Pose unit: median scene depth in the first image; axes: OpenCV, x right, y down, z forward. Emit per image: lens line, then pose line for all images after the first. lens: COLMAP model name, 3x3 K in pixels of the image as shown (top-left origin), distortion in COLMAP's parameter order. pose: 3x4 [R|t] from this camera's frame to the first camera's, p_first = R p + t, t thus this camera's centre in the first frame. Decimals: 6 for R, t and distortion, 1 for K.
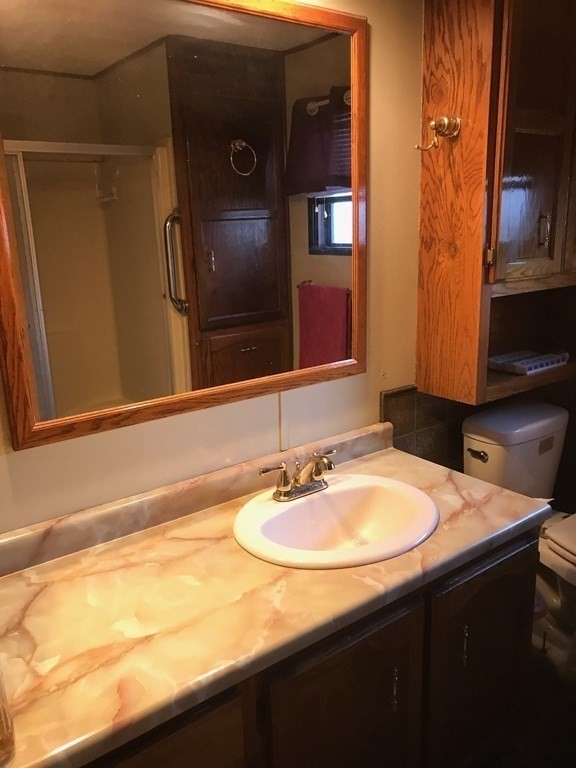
lens RADIAL K [[646.8, 0, 285.6], [0, 646.8, 386.4], [0, 0, 1]] dist [0.006706, -0.003487]
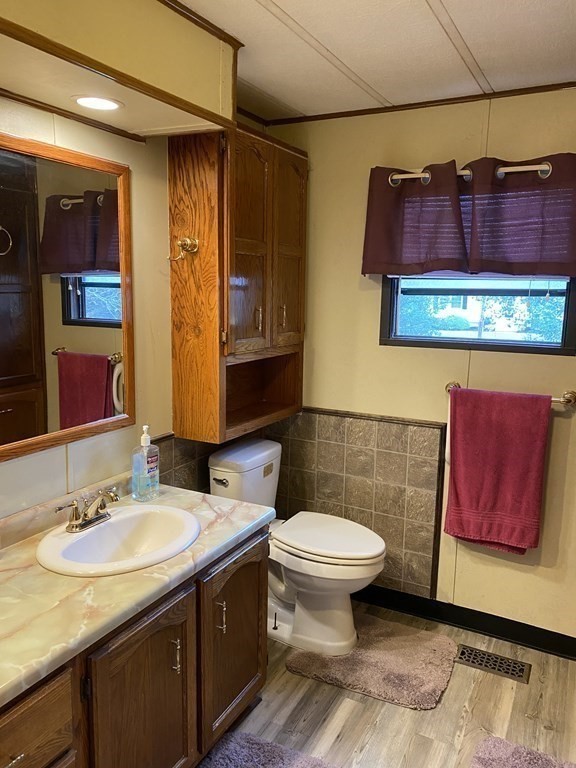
lens RADIAL K [[582.7, 0, 287.4], [0, 582.7, 383.5], [0, 0, 1]] dist [0.030994, -0.001436]
pose [[0.909435, -0.028084, 0.414896, -0.088151], [0.066424, 0.994717, -0.078267, 0.009235], [-0.410506, 0.098738, 0.906496, -0.198145]]
